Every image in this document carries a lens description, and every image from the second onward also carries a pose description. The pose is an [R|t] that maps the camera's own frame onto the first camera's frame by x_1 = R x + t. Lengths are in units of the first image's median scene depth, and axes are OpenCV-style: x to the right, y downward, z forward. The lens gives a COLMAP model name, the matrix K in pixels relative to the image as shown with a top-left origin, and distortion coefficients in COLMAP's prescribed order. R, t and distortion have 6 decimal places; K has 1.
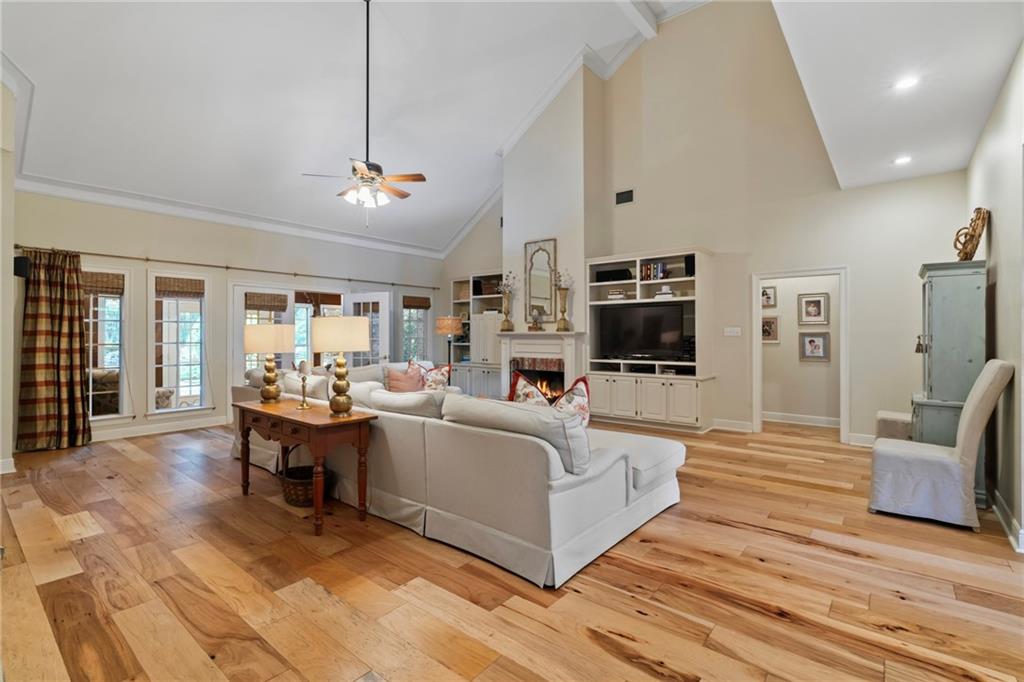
lens RADIAL K [[469.2, 0, 510.6], [0, 469.2, 335.3], [0, 0, 1]] dist [-0.003134, -0.000651]
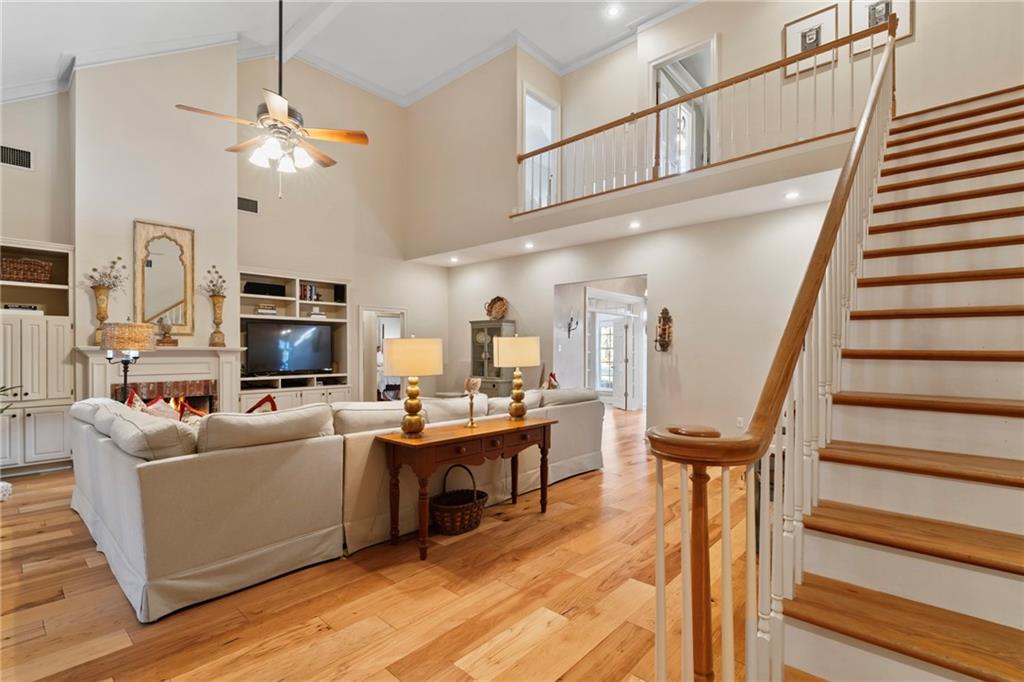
lens RADIAL K [[474.5, 0, 511.9], [0, 474.5, 353.2], [0, 0, 1]] dist [-0.001654, -0.000229]
pose [[0.046214, -0.005363, 0.998917, -0.780203], [0.000043, 0.999986, 0.005366, -0.001335], [-0.998932, -0.000205, 0.046213, 0.478668]]
